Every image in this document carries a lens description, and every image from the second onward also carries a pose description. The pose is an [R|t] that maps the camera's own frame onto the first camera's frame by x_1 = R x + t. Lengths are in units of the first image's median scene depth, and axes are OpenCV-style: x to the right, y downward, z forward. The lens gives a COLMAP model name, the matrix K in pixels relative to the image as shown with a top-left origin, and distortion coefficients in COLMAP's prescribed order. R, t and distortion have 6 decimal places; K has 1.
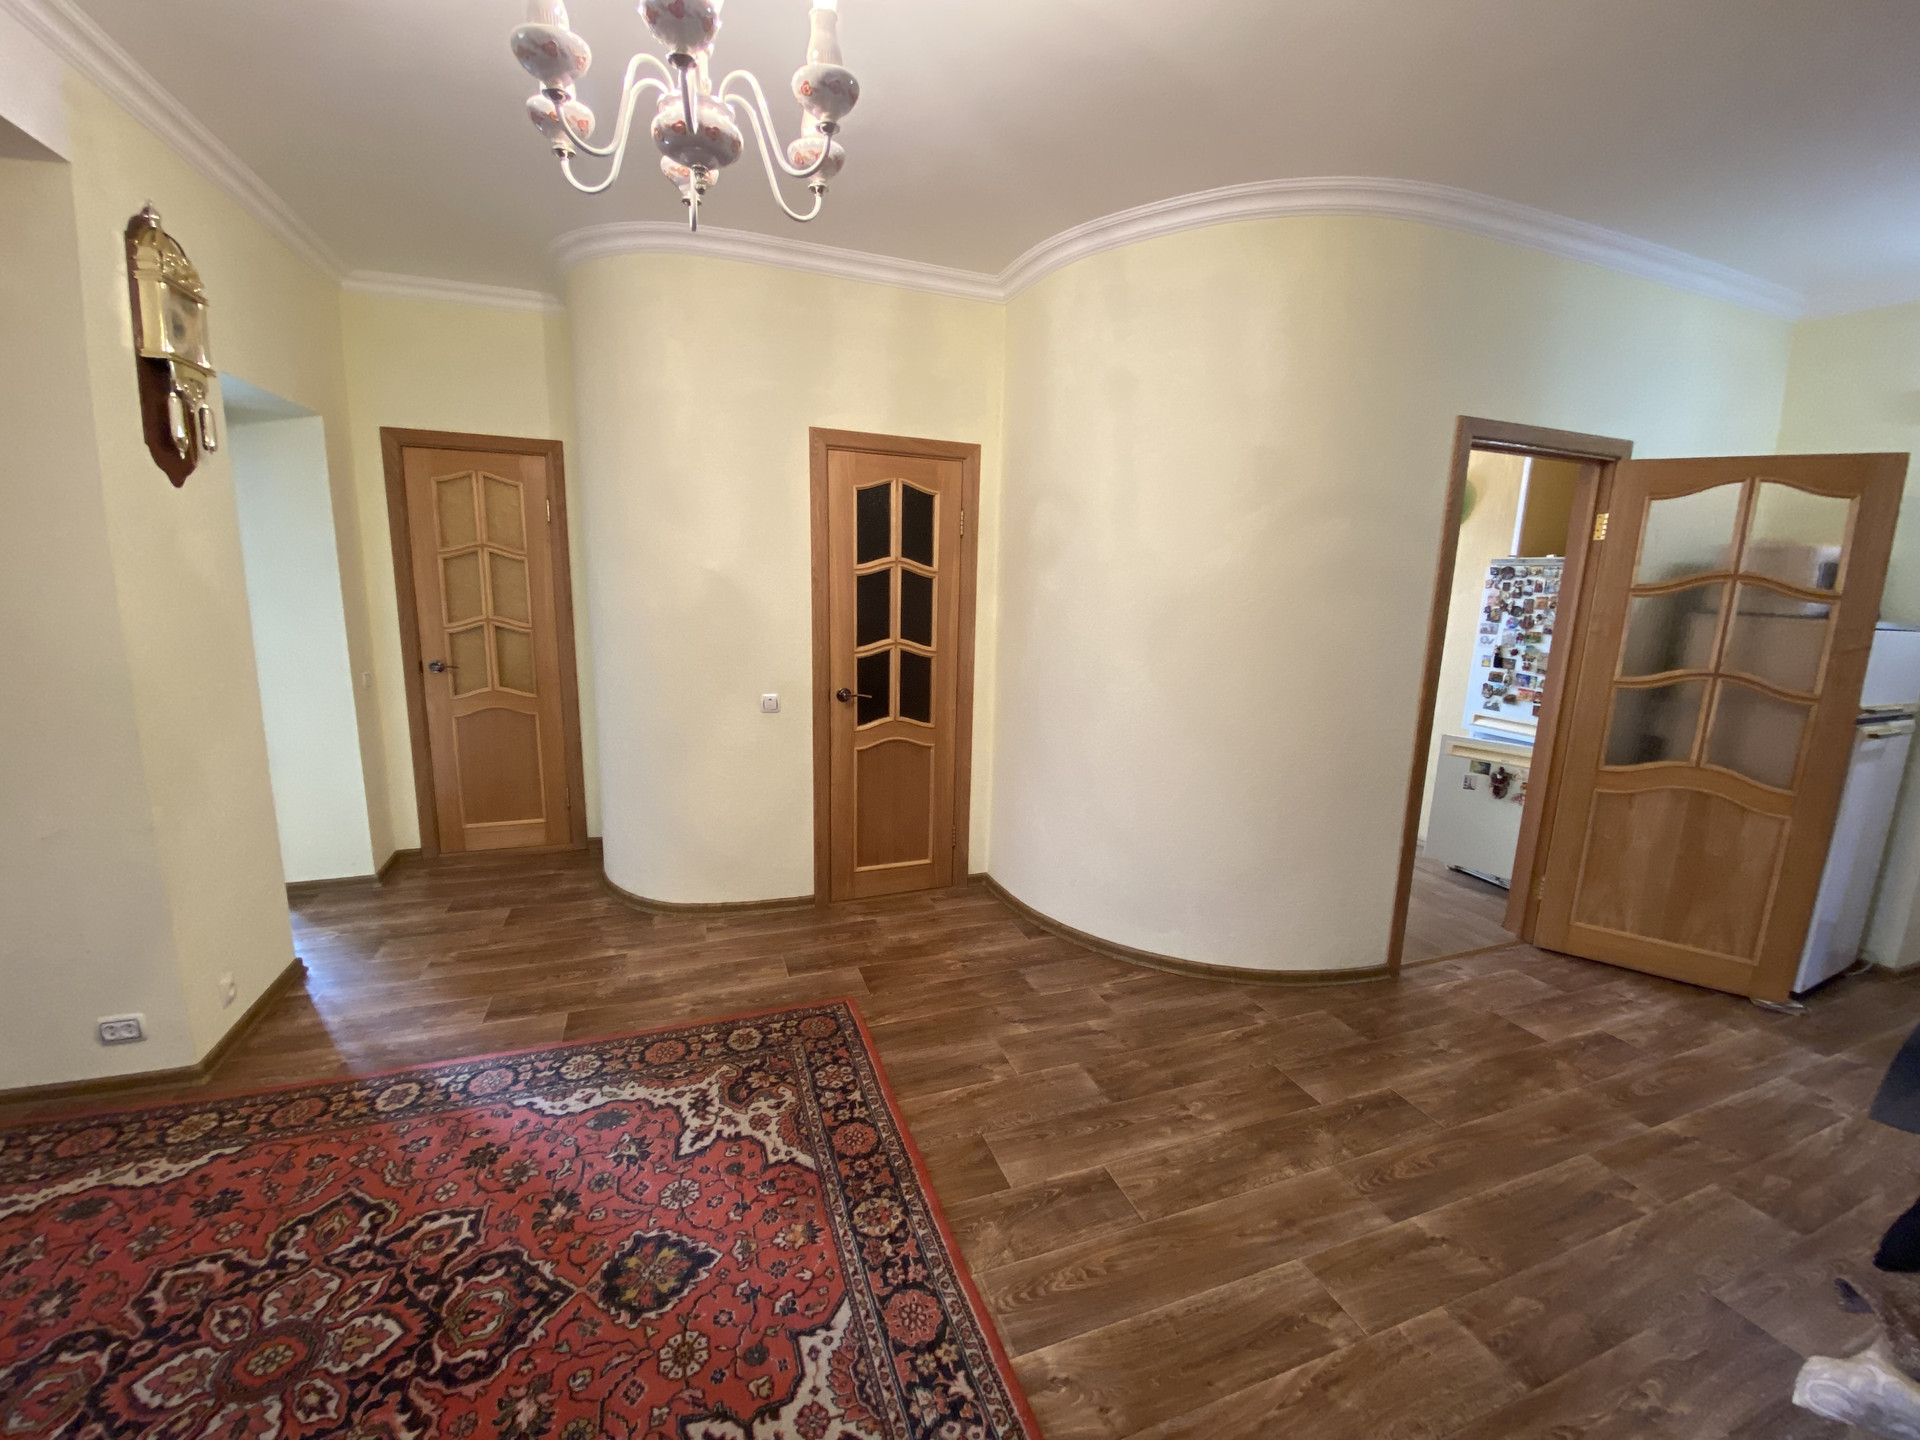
lens RADIAL K [[790.3, 0, 960.0], [0, 790.3, 720.0], [0, 0, 1]] dist [0.015003, -0.019640]
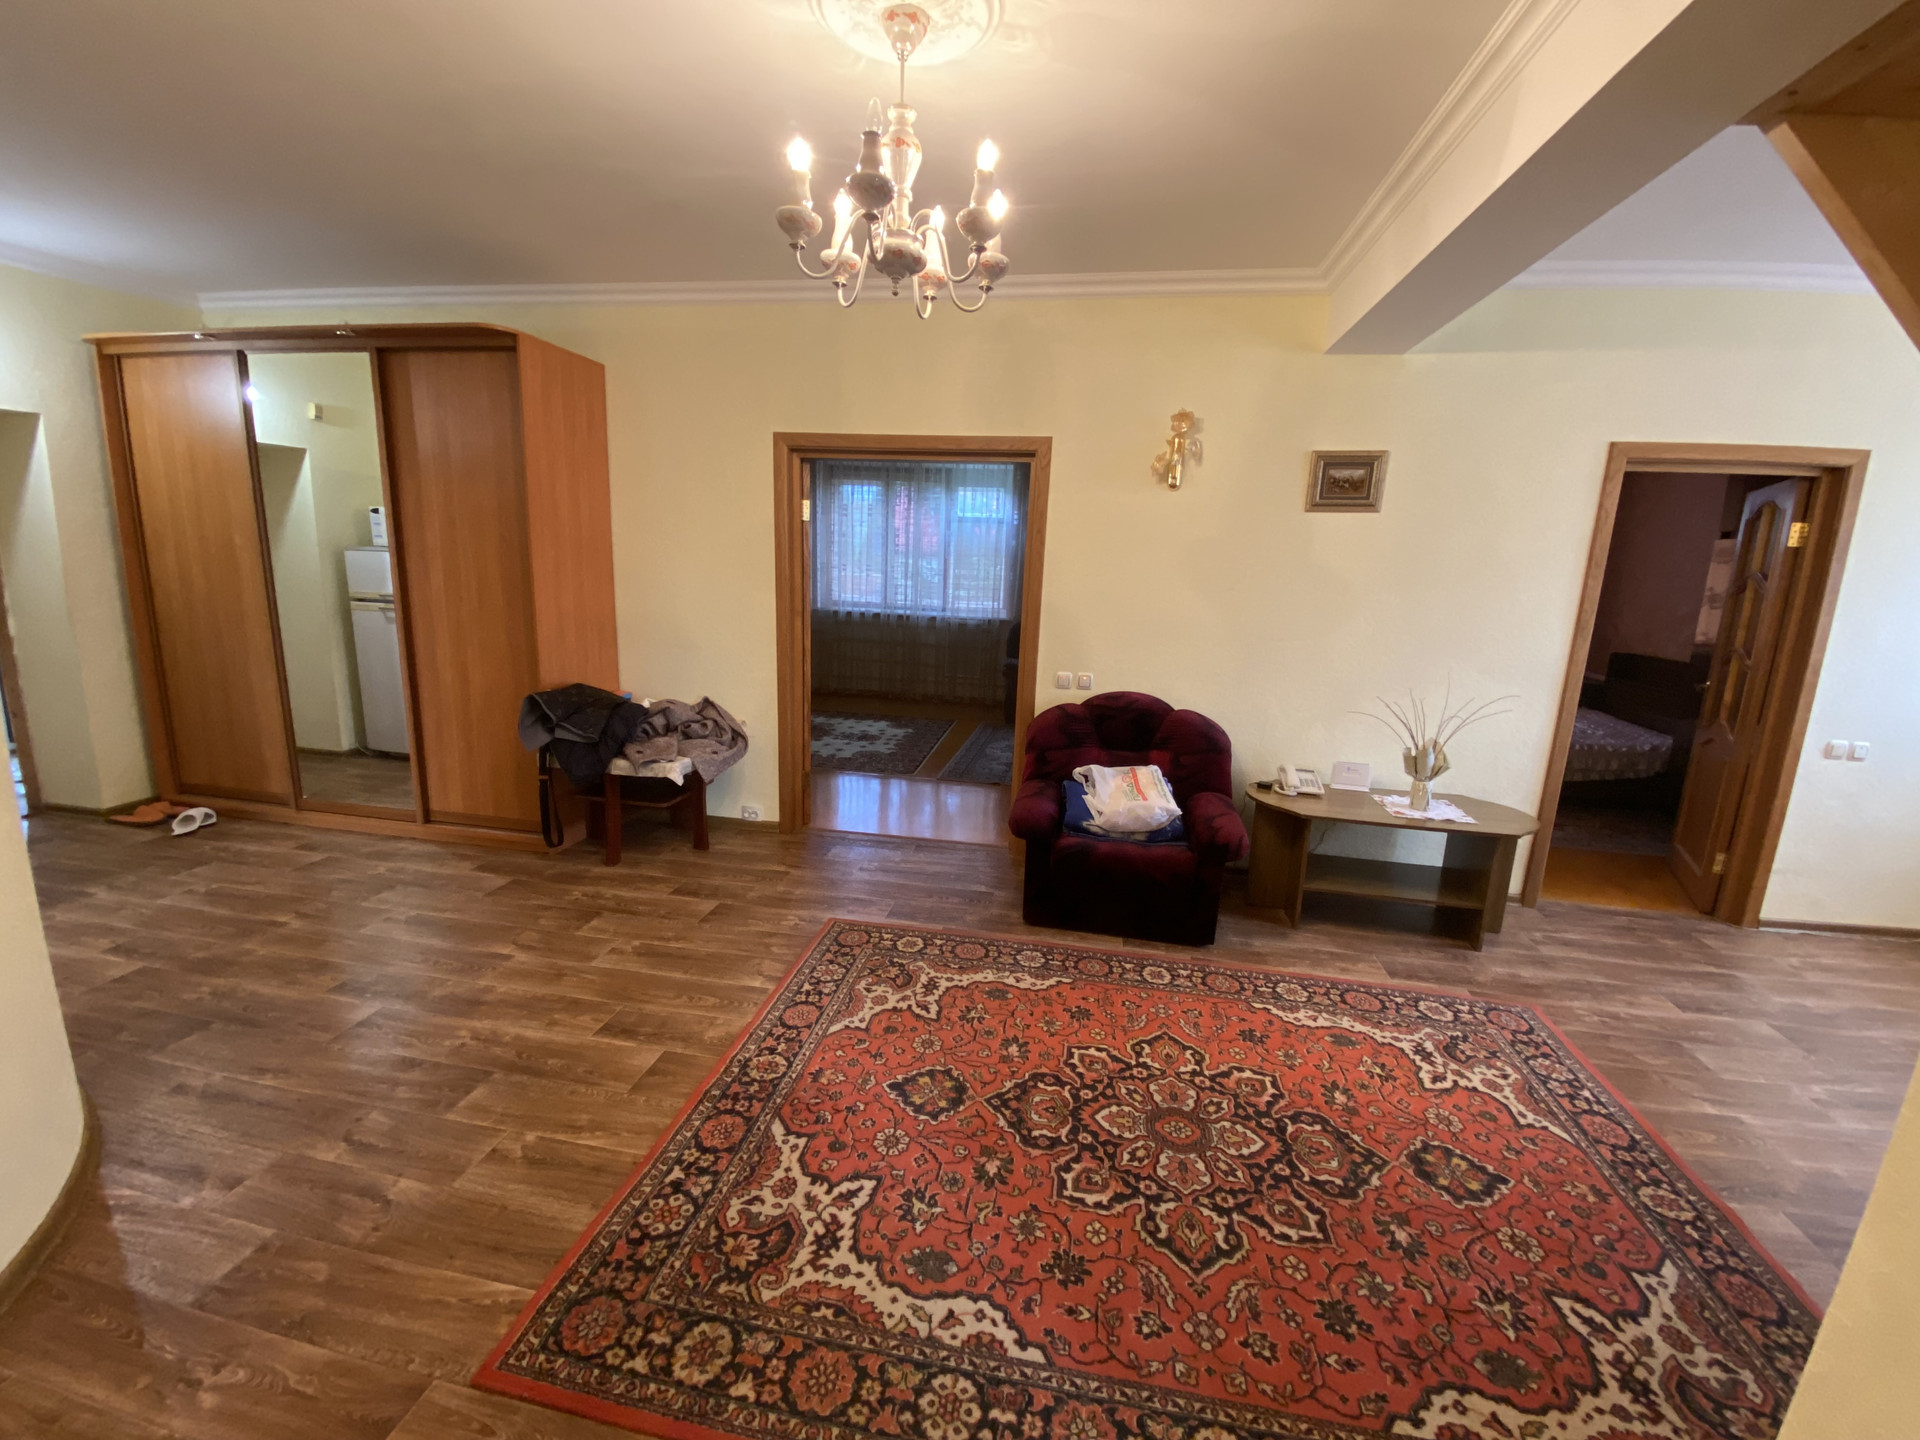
lens RADIAL K [[790.3, 0, 960.0], [0, 790.3, 720.0], [0, 0, 1]] dist [0.015003, -0.019640]
pose [[-0.863292, -0.157496, 0.479502, -0.817611], [0.028977, 0.933030, 0.358630, -0.305852], [-0.503873, 0.323496, -0.800913, 1.549602]]
